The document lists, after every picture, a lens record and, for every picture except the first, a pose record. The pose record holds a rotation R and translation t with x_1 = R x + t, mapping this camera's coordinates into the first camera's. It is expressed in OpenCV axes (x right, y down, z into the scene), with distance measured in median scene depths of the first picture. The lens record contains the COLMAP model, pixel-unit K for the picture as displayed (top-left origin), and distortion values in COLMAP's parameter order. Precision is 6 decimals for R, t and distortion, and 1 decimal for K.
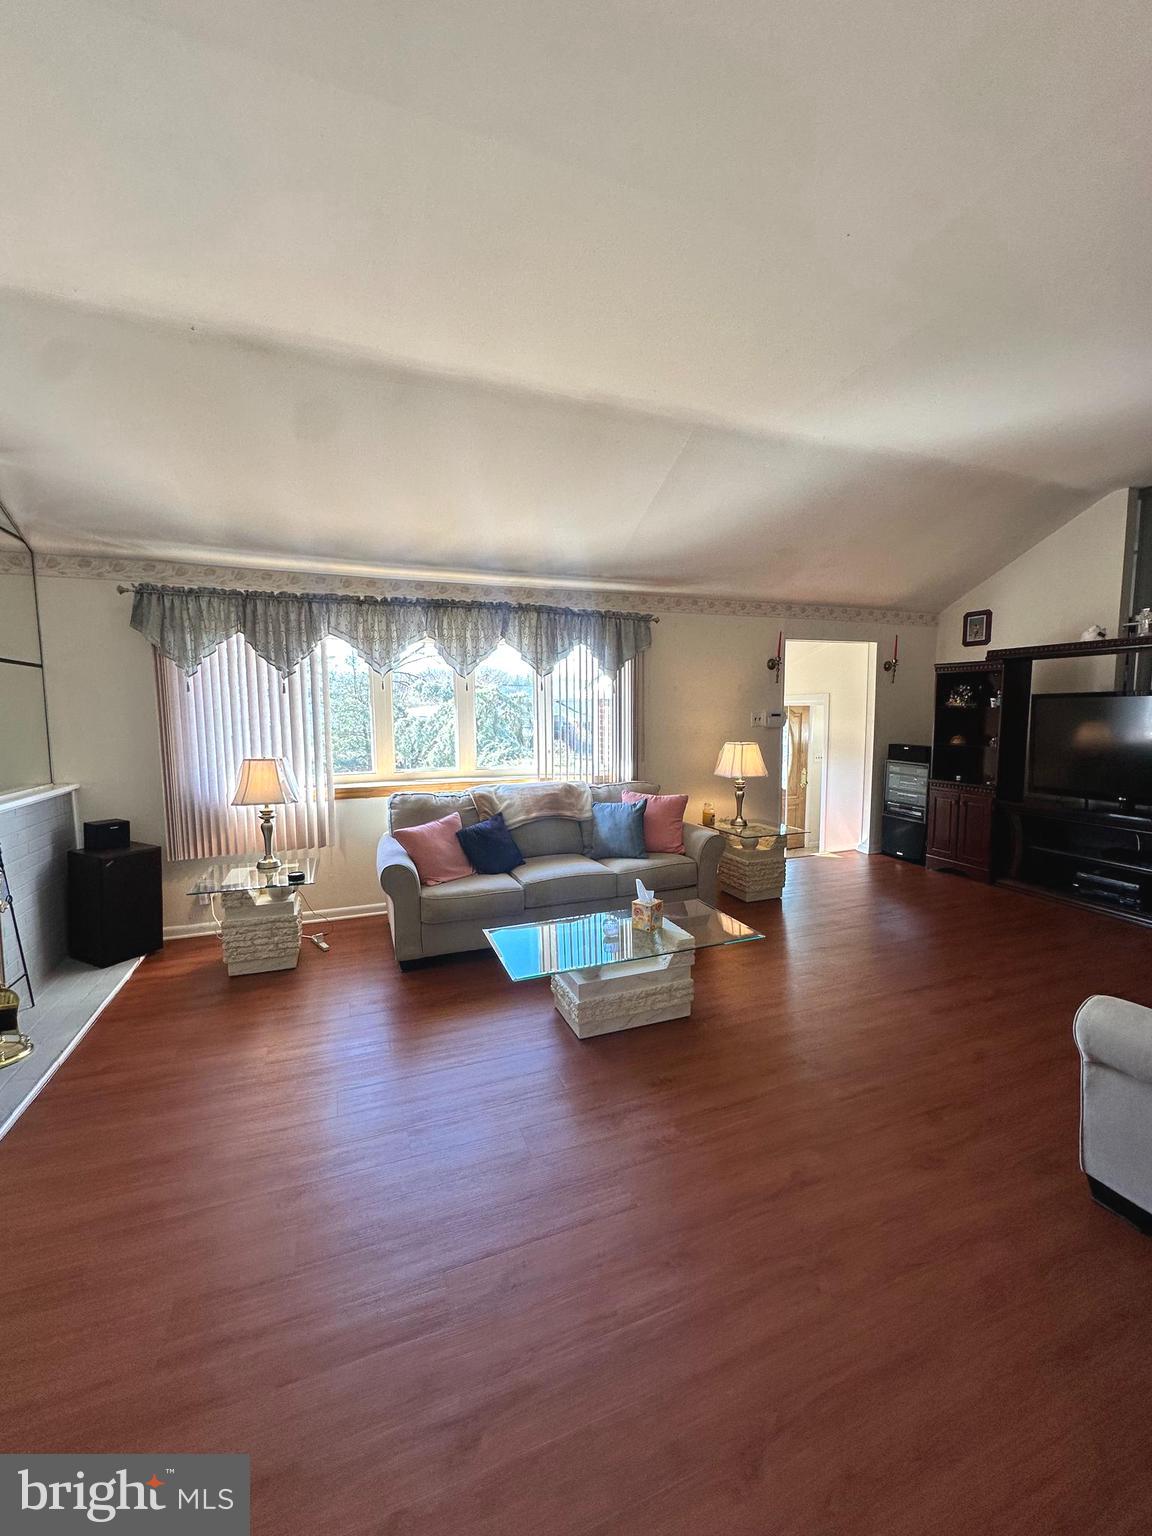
lens RADIAL K [[613.3, 0, 578.8], [0, 613.3, 767.9], [0, 0, 1]] dist [-0.000613, 0.000430]
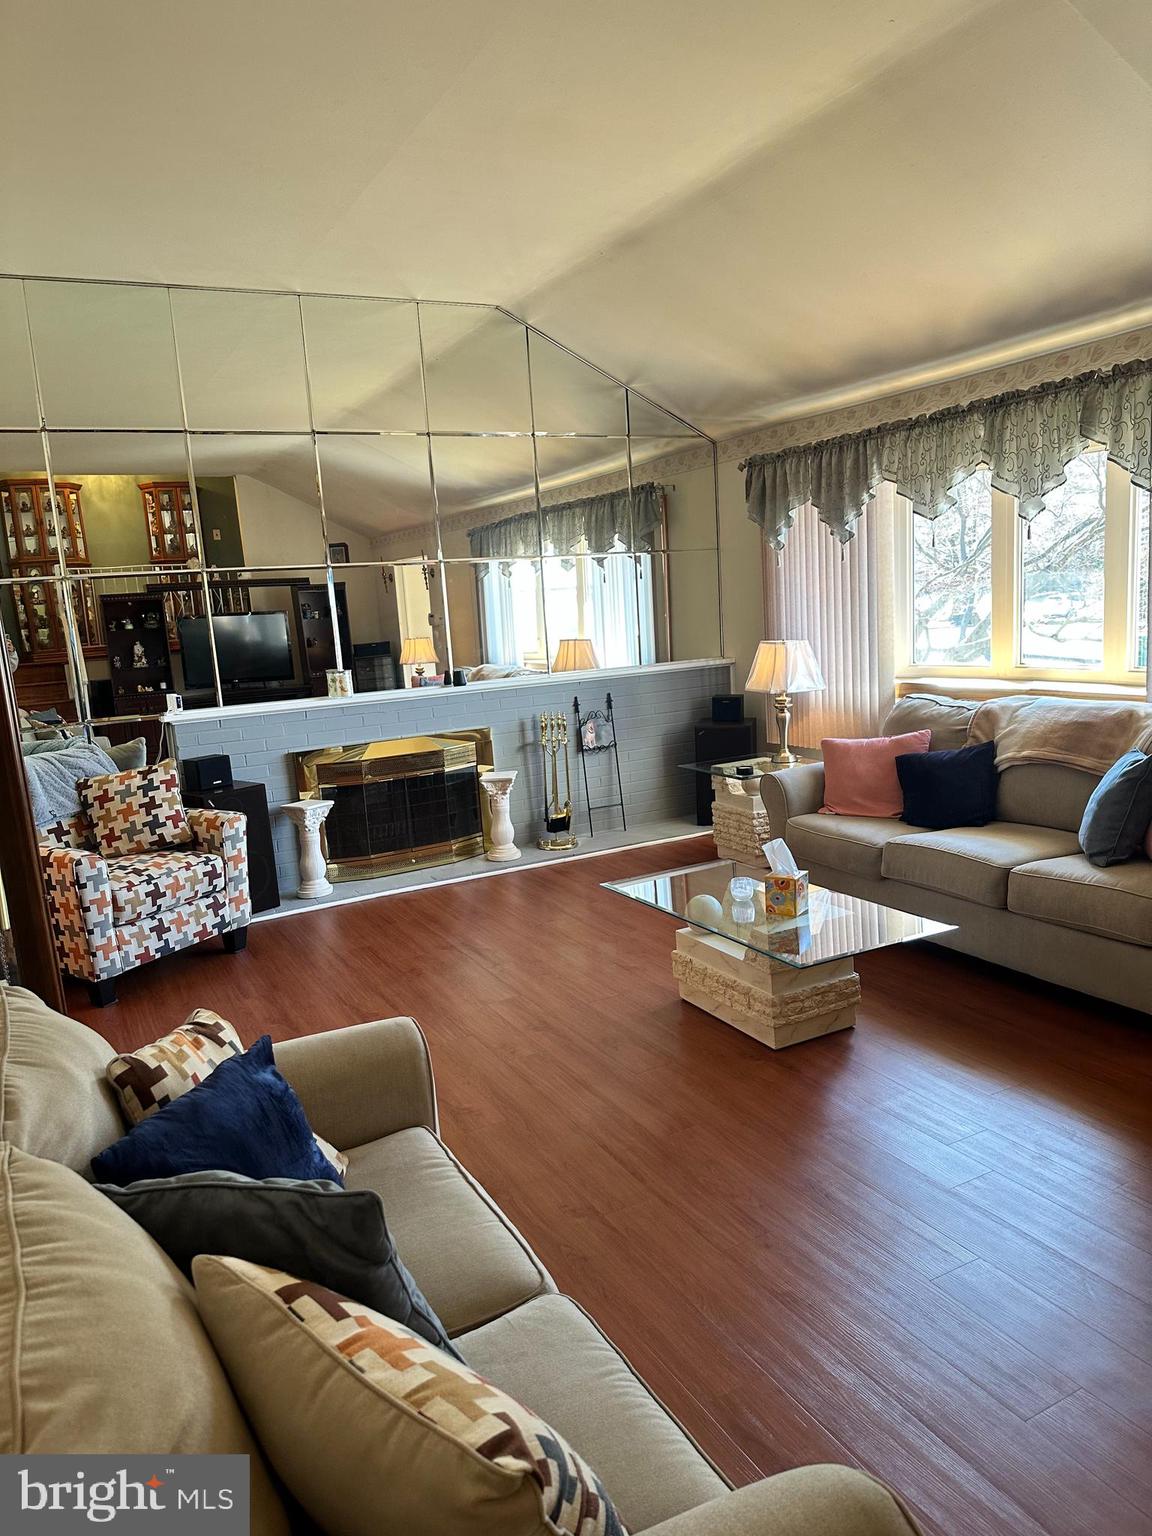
lens RADIAL K [[1066.2, 0, 583.4], [0, 1066.2, 761.5], [0, 0, 1]] dist [0.085118, -0.112512]
pose [[0.133464, 0.154874, -0.978878, 0.908878], [-0.025126, 0.987925, 0.152879, -0.065119], [0.990735, 0.004192, 0.135744, 0.450099]]
